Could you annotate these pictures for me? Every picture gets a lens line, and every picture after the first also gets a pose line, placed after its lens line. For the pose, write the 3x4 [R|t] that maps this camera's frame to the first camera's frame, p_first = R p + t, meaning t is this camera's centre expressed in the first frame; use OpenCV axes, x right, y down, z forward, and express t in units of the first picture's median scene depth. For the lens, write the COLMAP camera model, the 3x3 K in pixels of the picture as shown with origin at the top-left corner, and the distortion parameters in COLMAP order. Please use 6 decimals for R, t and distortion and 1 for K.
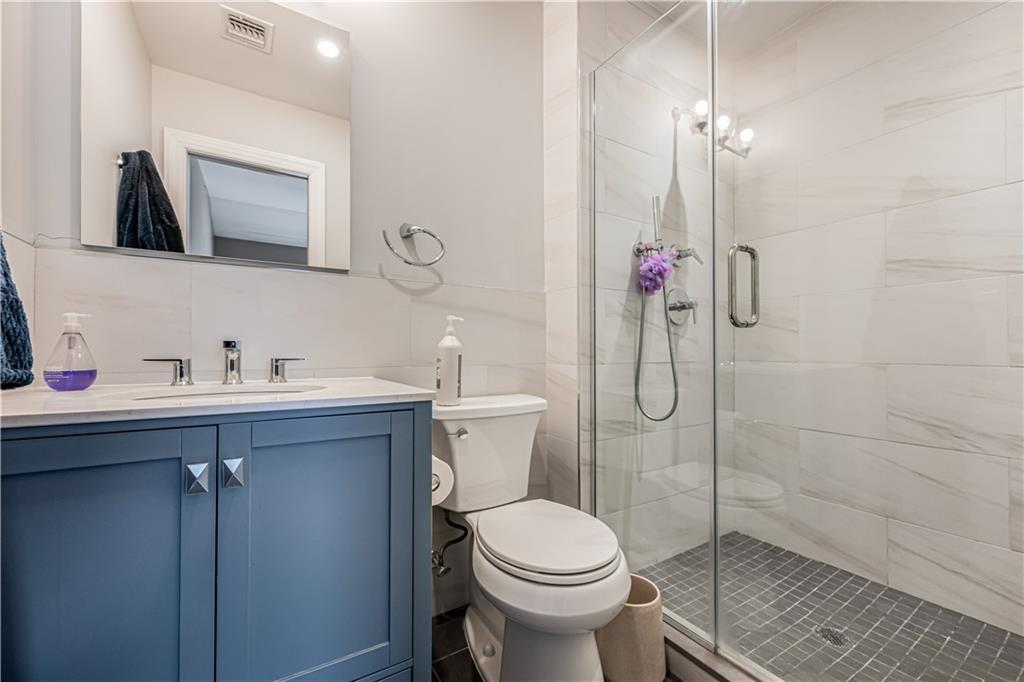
lens RADIAL K [[413.6, 0, 512.0], [0, 413.6, 341.0], [0, 0, 1]] dist [-0.000476, 0.000048]
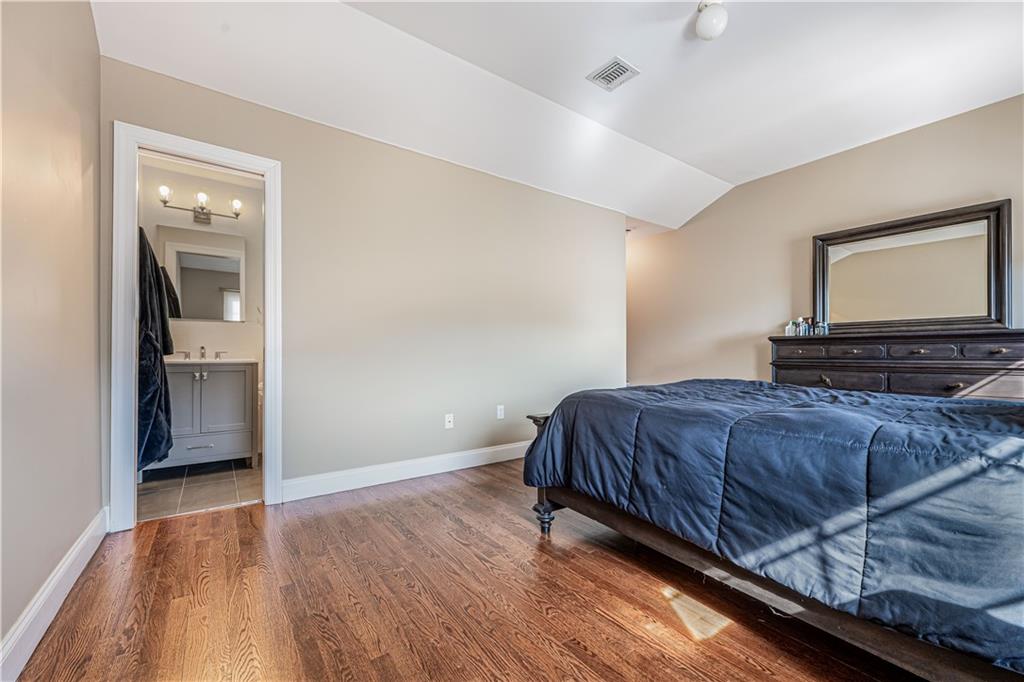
lens RADIAL K [[413.6, 0, 512.0], [0, 413.6, 341.0], [0, 0, 1]] dist [-0.000476, 0.000048]
pose [[0.997624, -0.002065, 0.068857, 2.322399], [0.002130, 0.999997, -0.000873, -0.054181], [-0.068855, 0.001017, 0.997626, -3.669791]]
